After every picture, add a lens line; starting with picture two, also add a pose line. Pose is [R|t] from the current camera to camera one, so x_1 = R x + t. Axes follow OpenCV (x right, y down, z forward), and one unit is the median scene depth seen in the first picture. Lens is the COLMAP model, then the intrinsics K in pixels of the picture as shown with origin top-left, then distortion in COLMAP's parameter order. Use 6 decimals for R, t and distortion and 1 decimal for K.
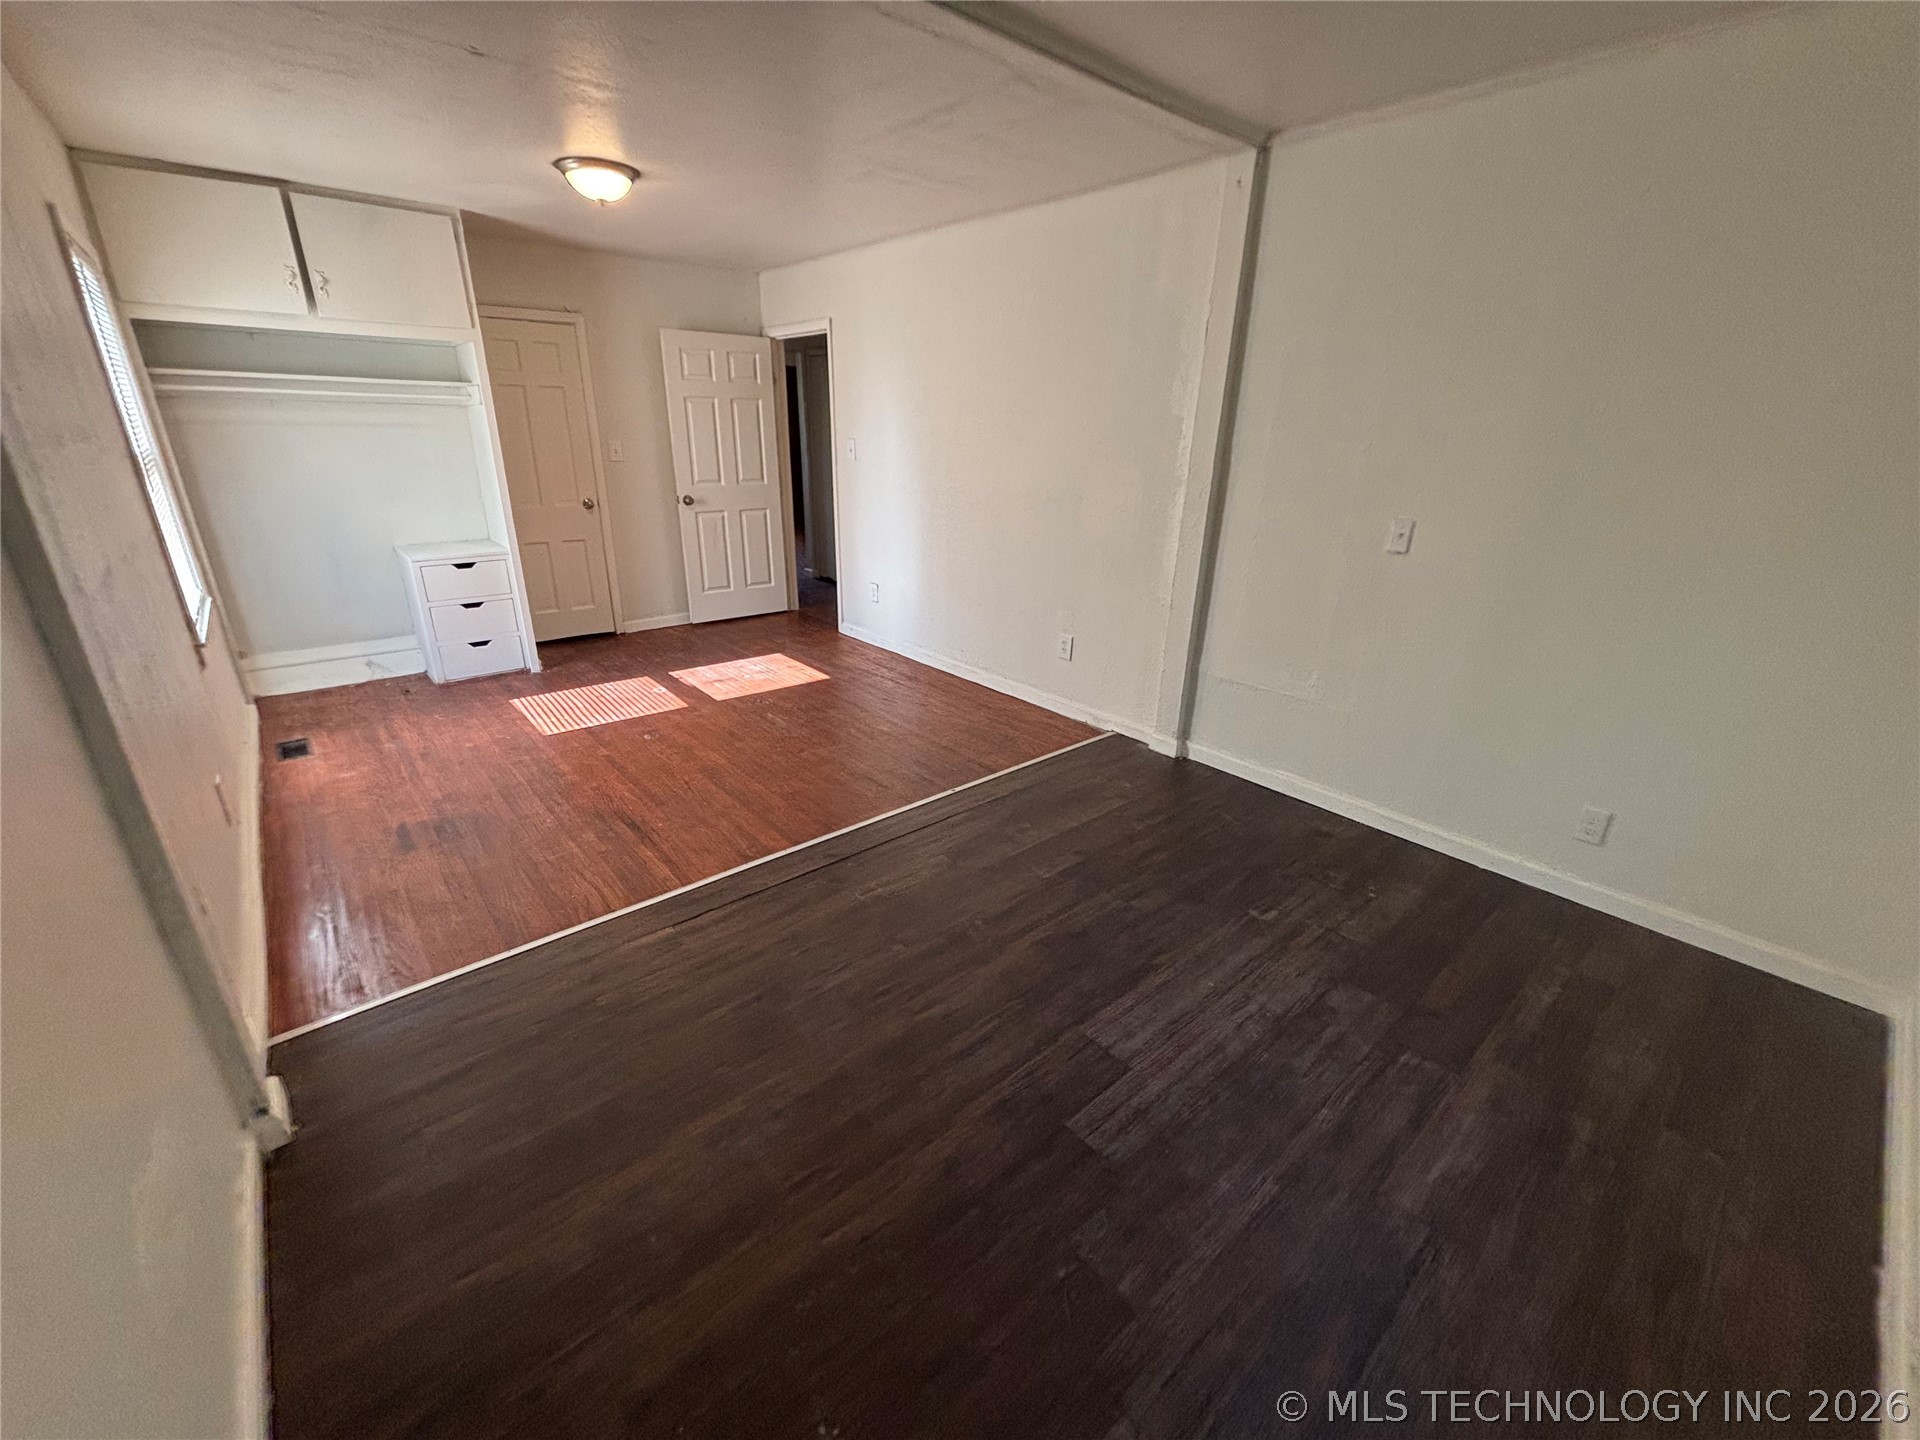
lens RADIAL K [[771.6, 0, 958.2], [0, 771.6, 716.5], [0, 0, 1]] dist [0.001813, -0.000590]
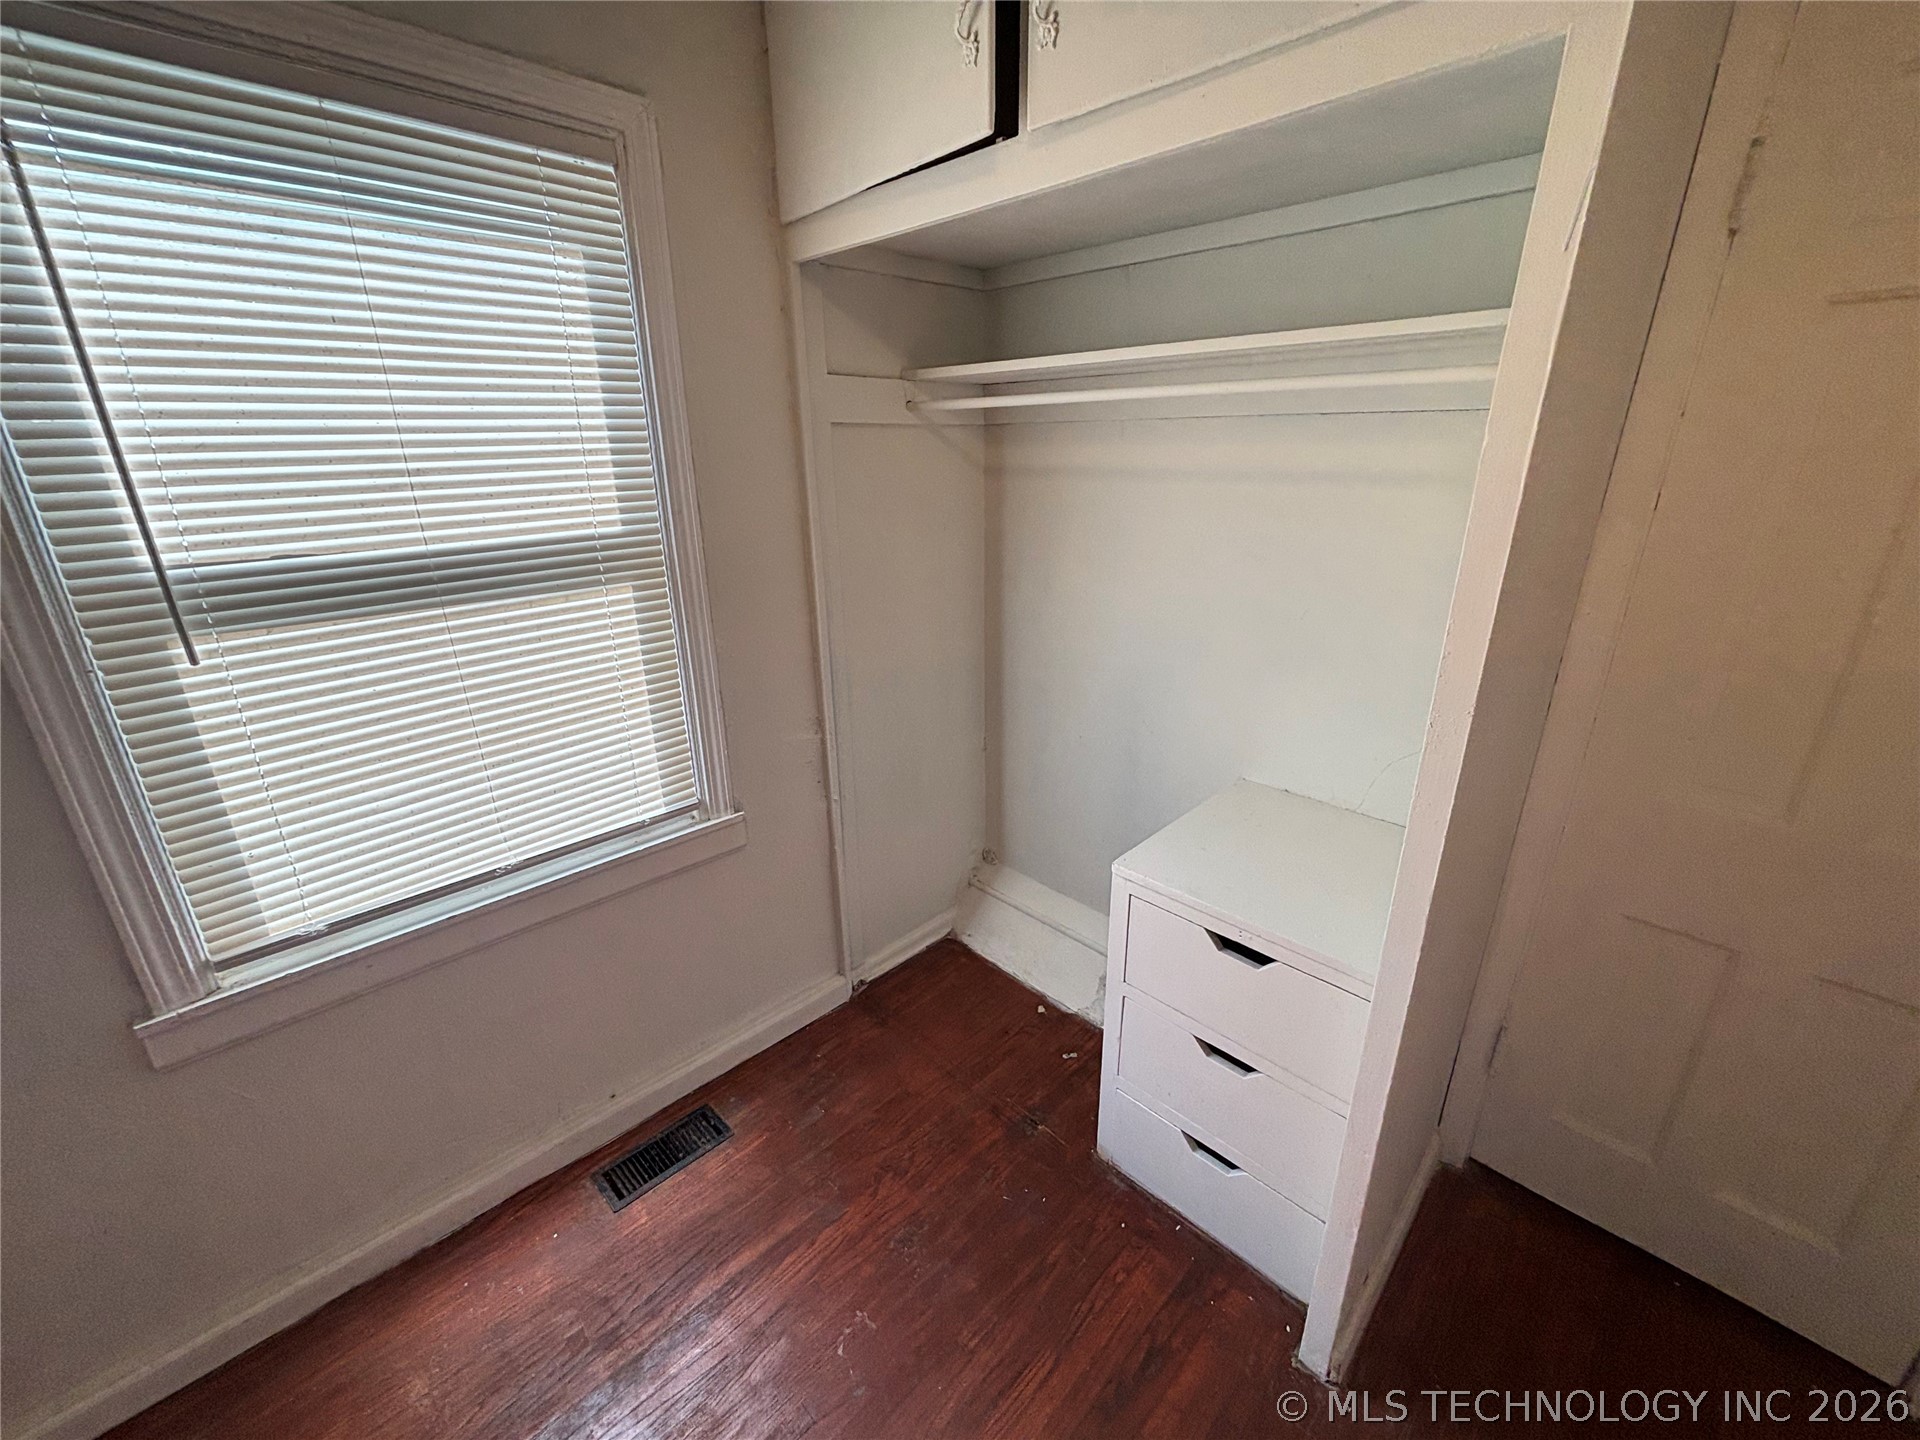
lens RADIAL K [[771.6, 0, 958.2], [0, 771.6, 716.5], [0, 0, 1]] dist [0.001813, -0.000590]
pose [[0.074833, 0.312509, -0.946963, -0.437668], [-0.345354, 0.898979, 0.269383, -0.353357], [0.935484, 0.306879, 0.175200, 0.910350]]
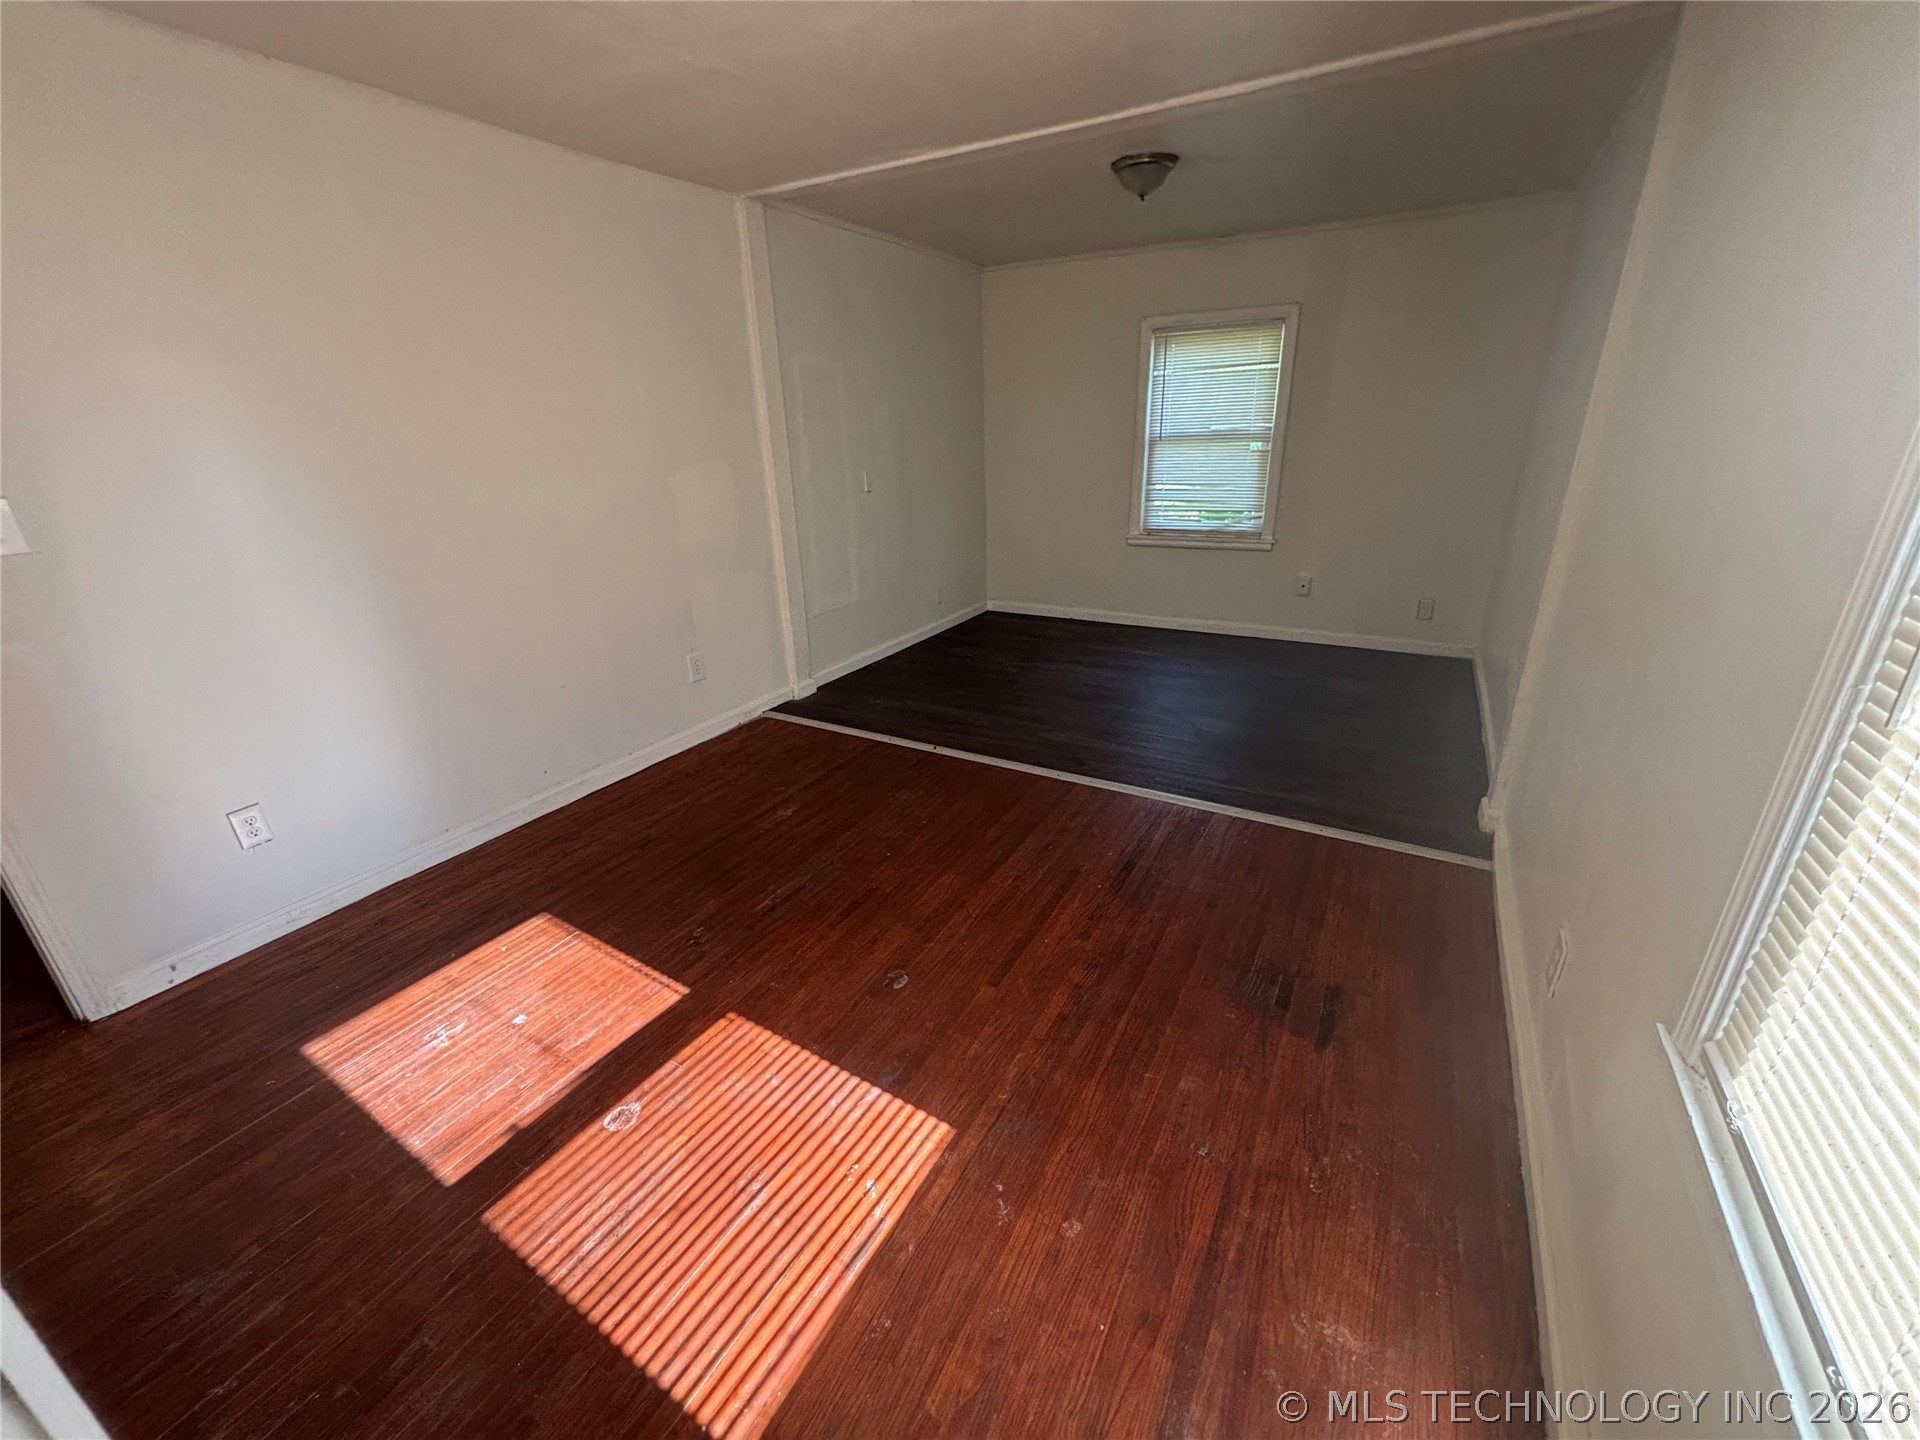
lens RADIAL K [[775.4, 0, 960.0], [0, 775.4, 720.0], [0, 0, 1]] dist [-0.018759, -0.000258]
pose [[-0.330410, -0.349872, 0.876595, -0.808342], [0.358753, 0.812494, 0.459510, -0.357813], [-0.872998, 0.466308, -0.142939, 0.910839]]
